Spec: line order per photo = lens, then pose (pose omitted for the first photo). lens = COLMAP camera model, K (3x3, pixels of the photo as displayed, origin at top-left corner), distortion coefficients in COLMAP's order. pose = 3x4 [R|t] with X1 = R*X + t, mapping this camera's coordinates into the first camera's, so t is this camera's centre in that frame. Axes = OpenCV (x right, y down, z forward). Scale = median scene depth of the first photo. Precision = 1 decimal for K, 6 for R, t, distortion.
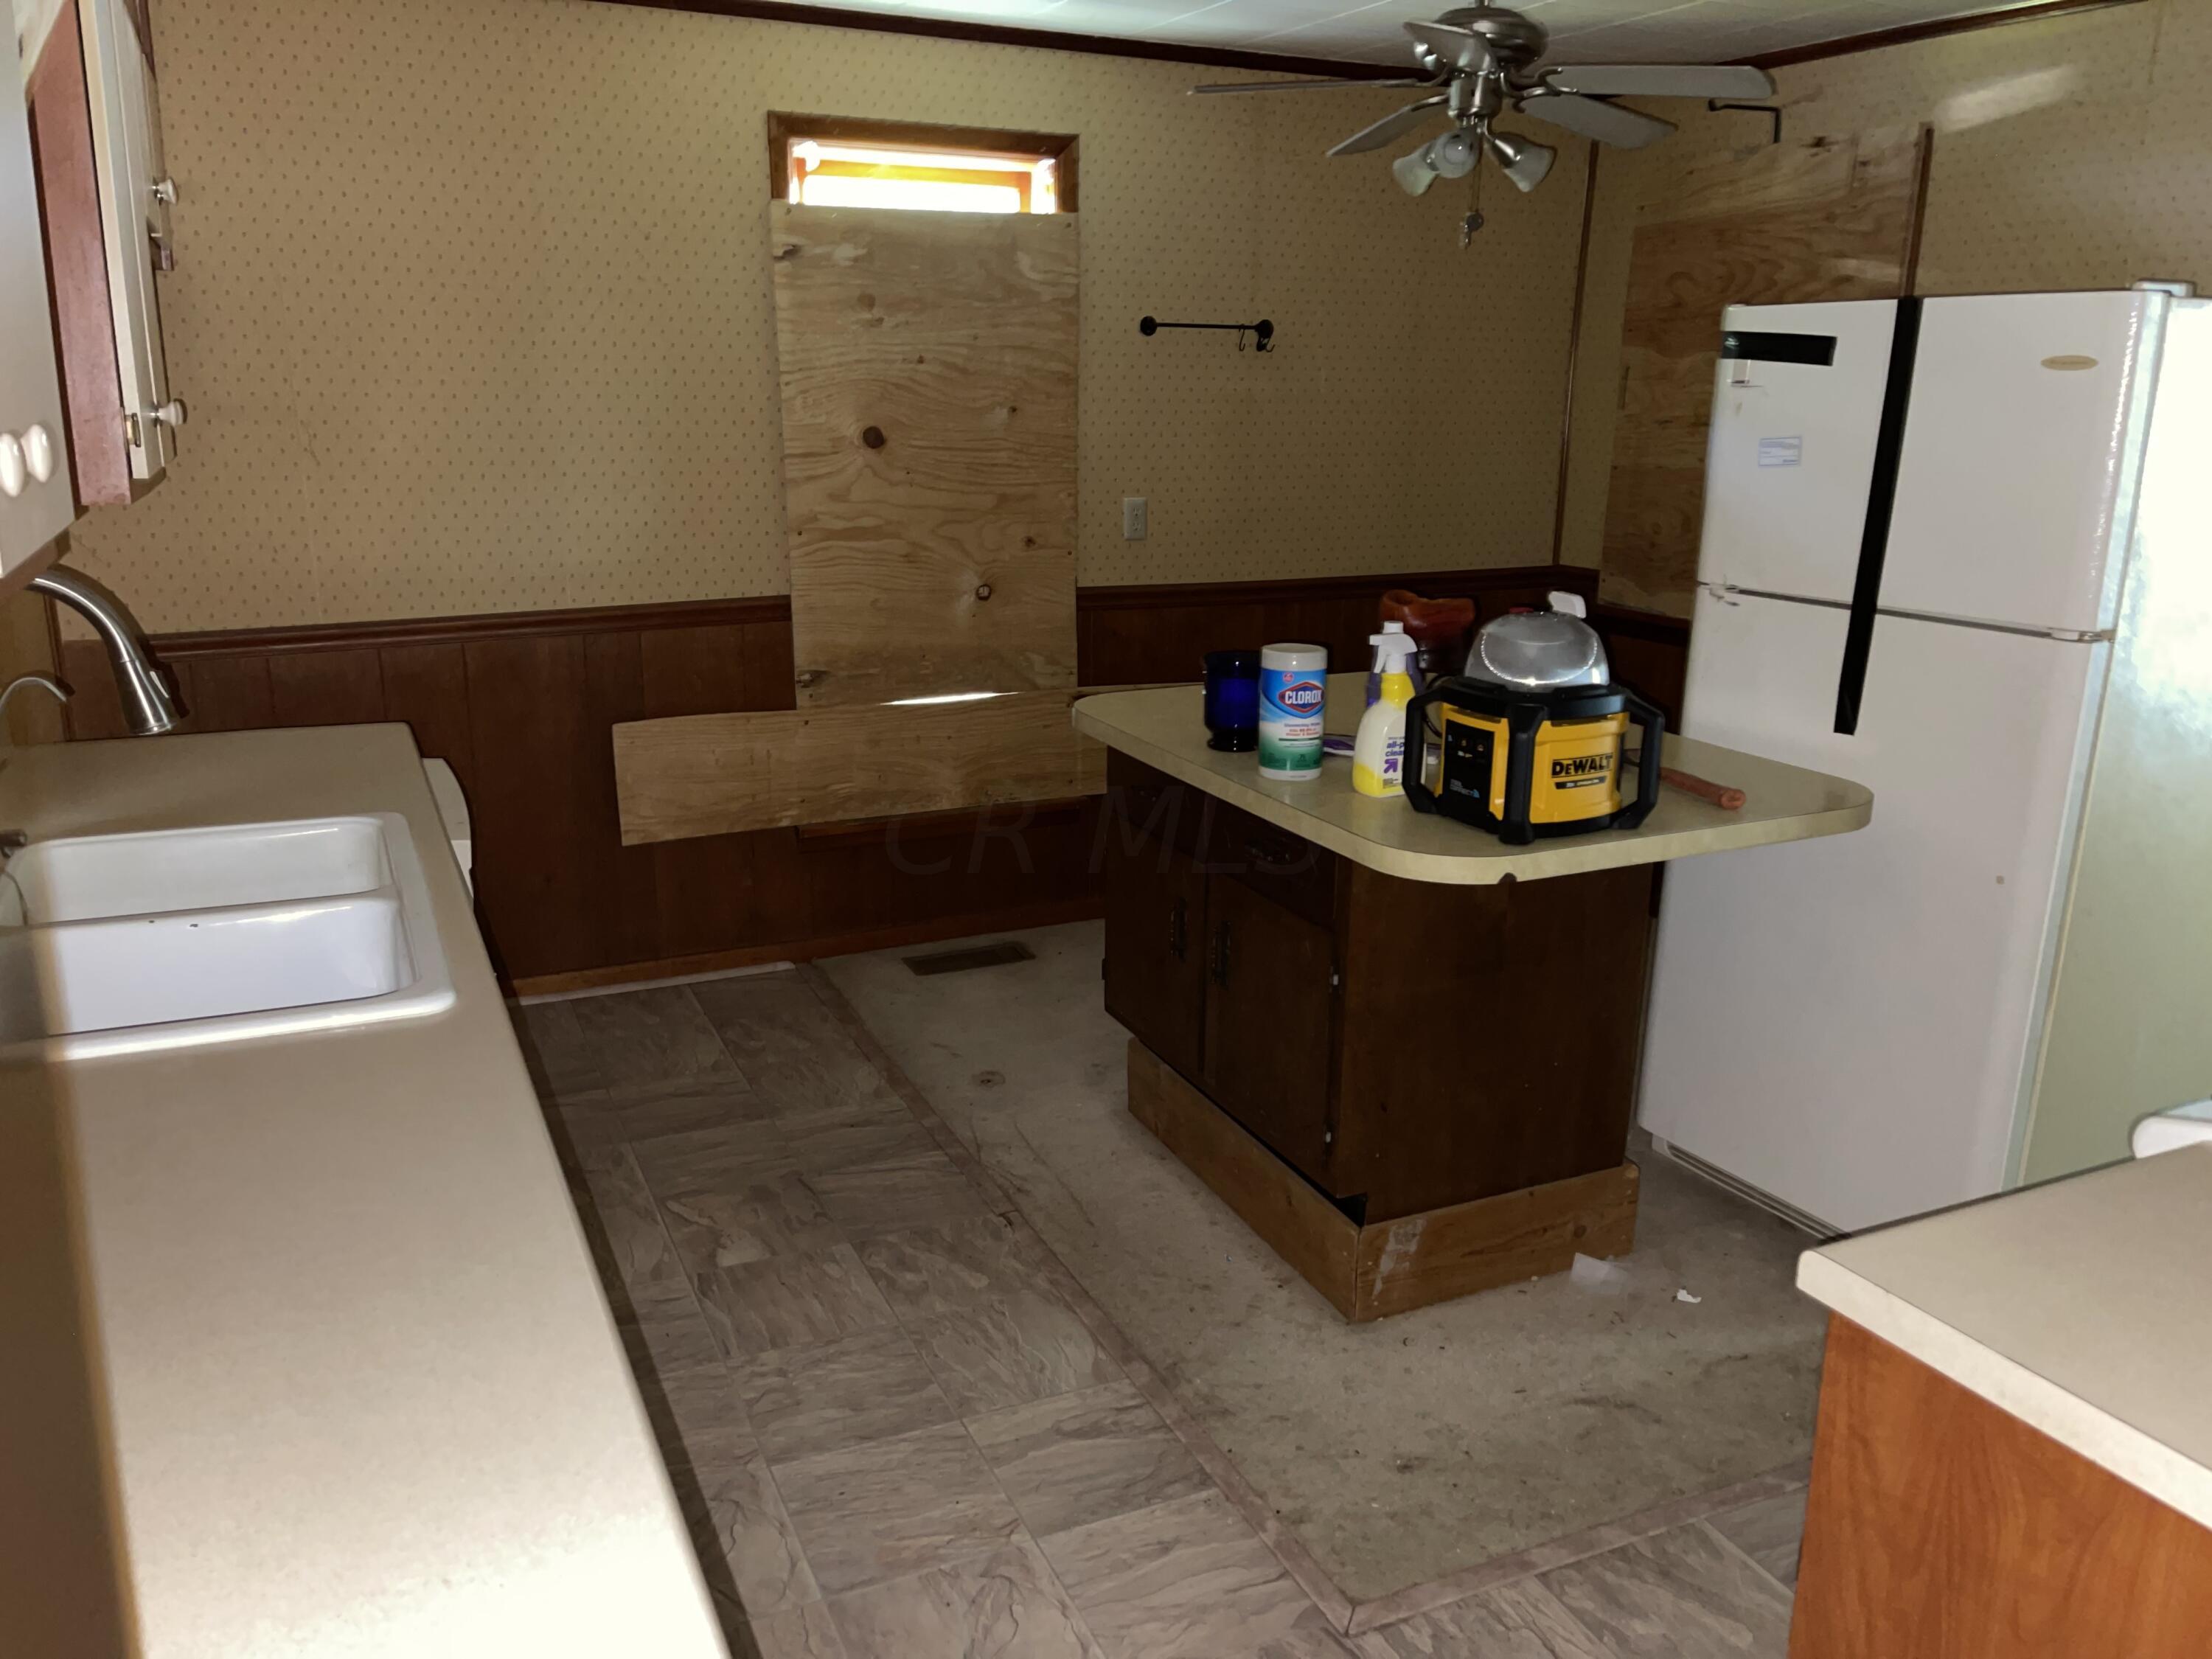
lens RADIAL K [[1688.6, 0, 1112.9], [0, 1688.6, 819.8], [0, 0, 1]] dist [0.006756, -0.002691]
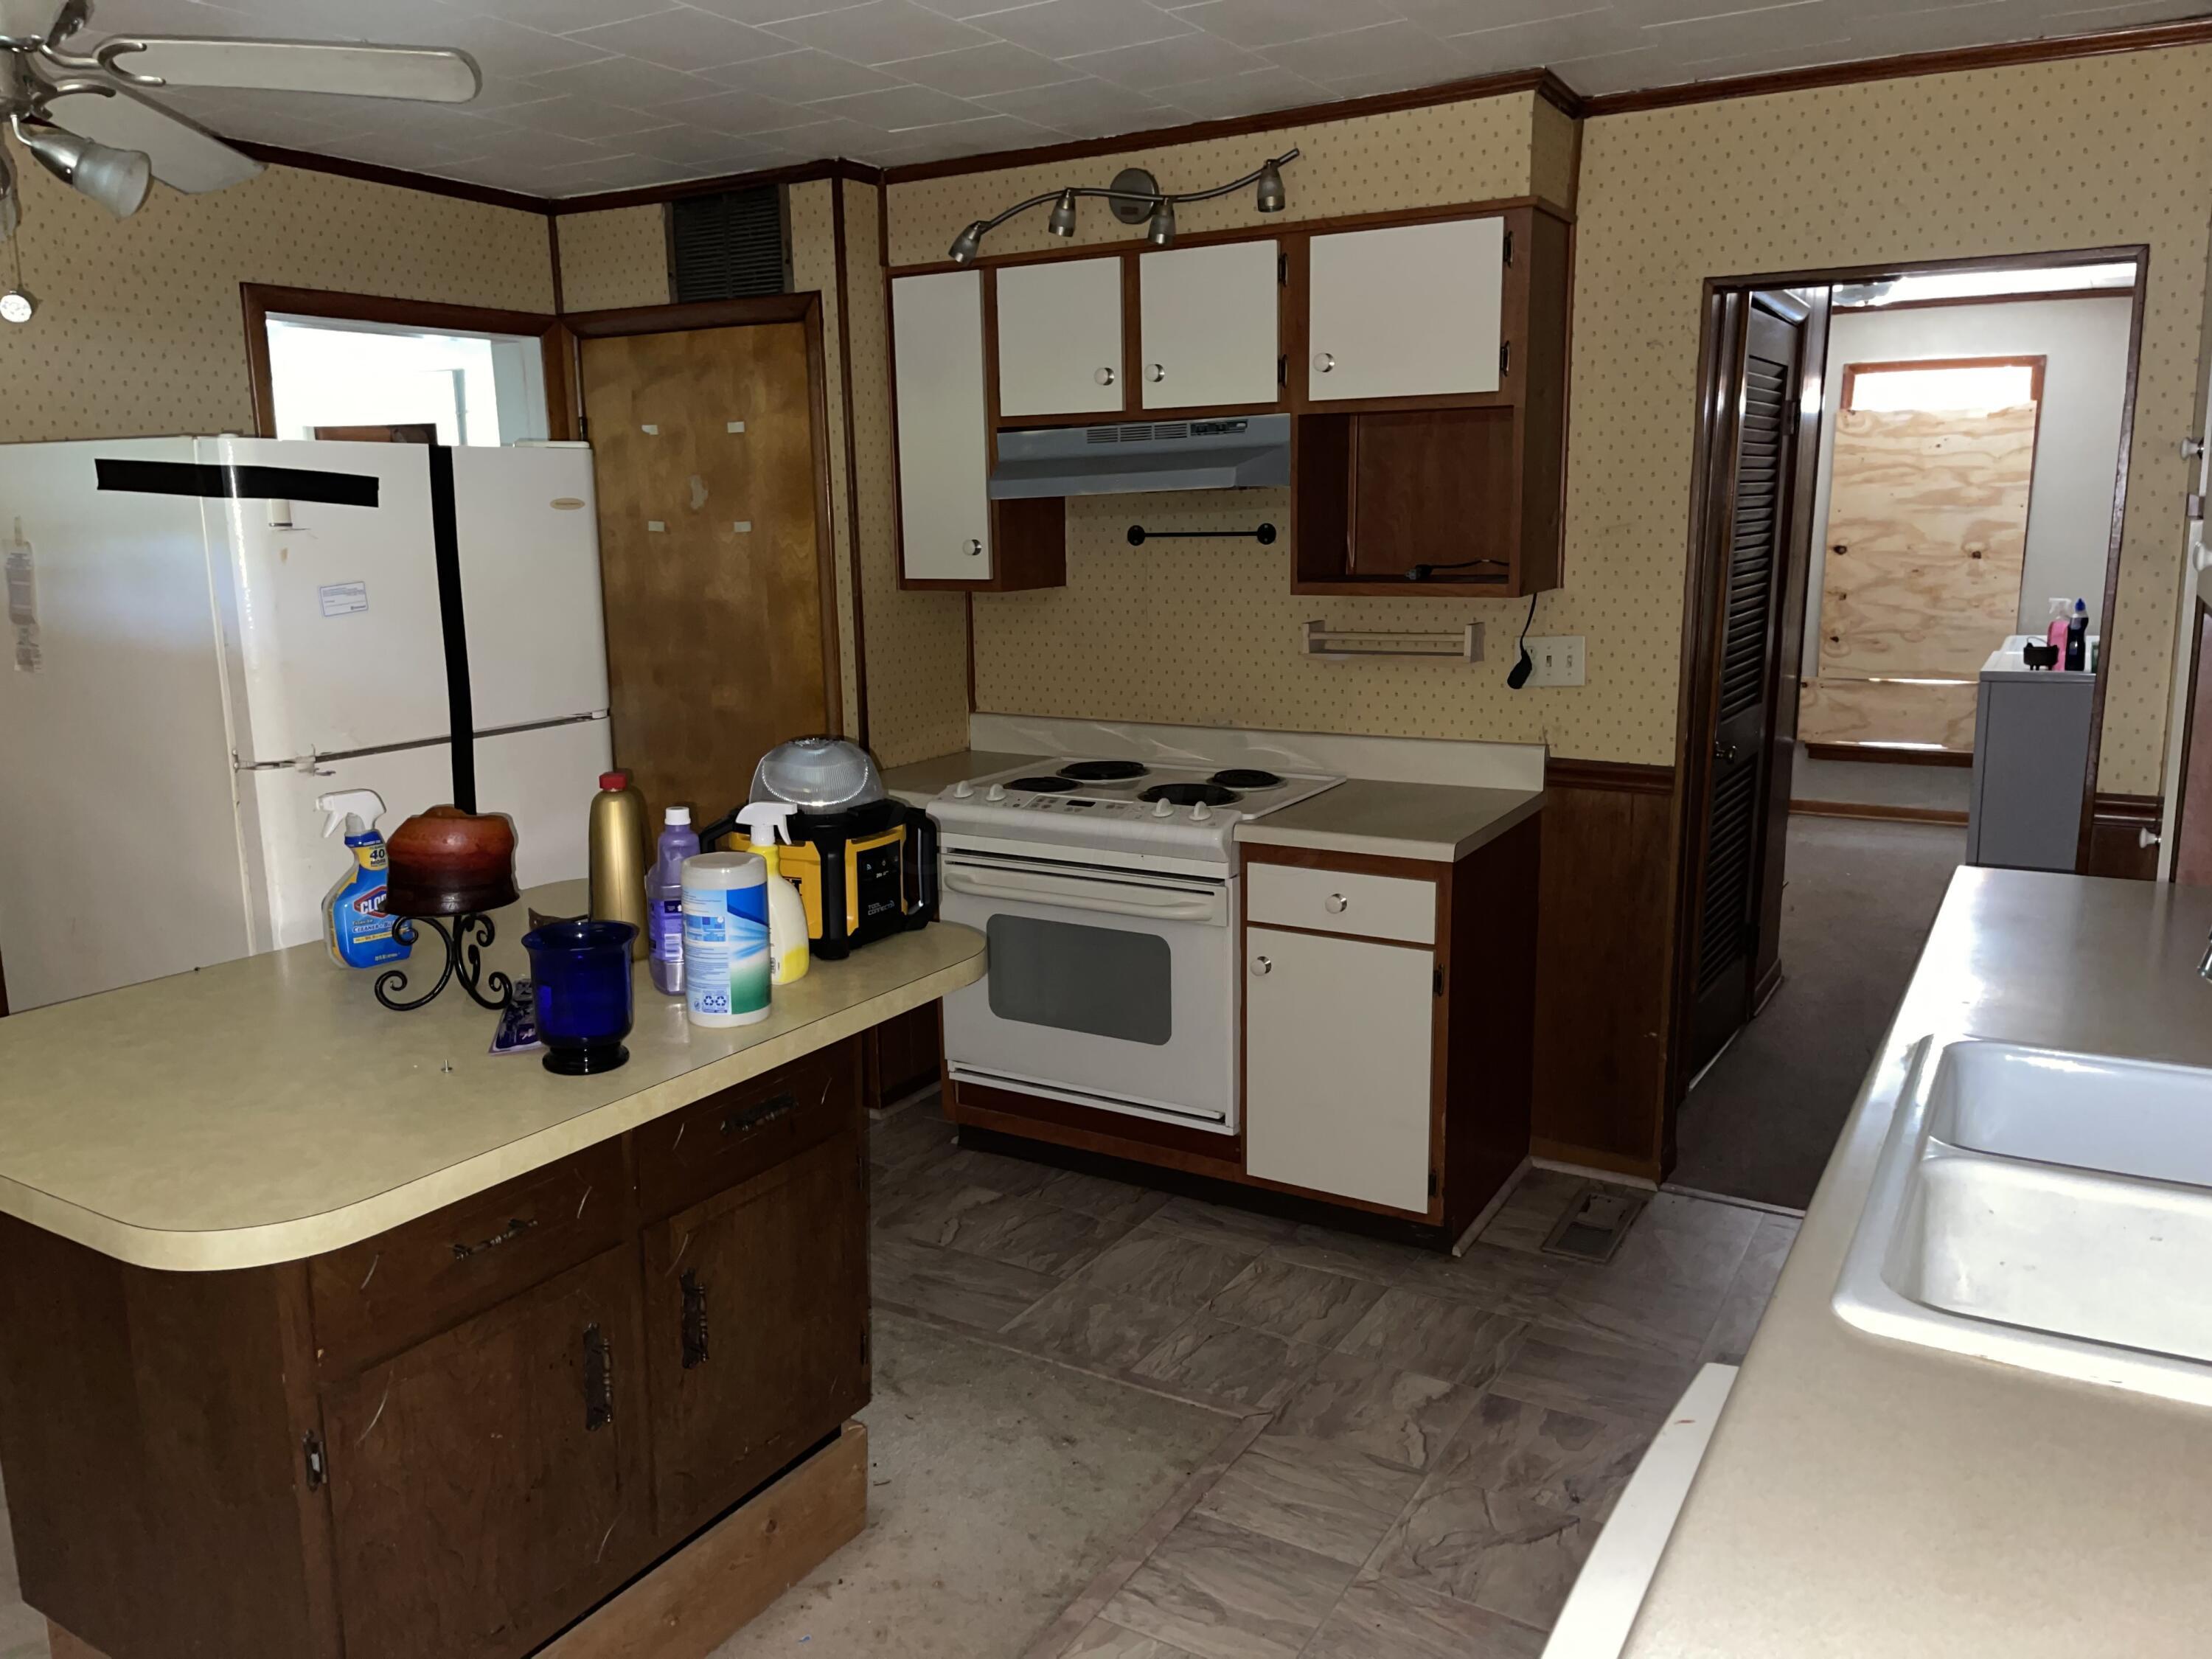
lens RADIAL K [[1688.6, 0, 1040.6], [0, 1688.6, 828.4], [0, 0, 1]] dist [0.006756, -0.002691]
pose [[-0.548695, -0.157505, 0.821051, -0.660095], [0.217742, 0.921275, 0.322244, -0.358039], [-0.807169, 0.355591, -0.471204, 1.326653]]
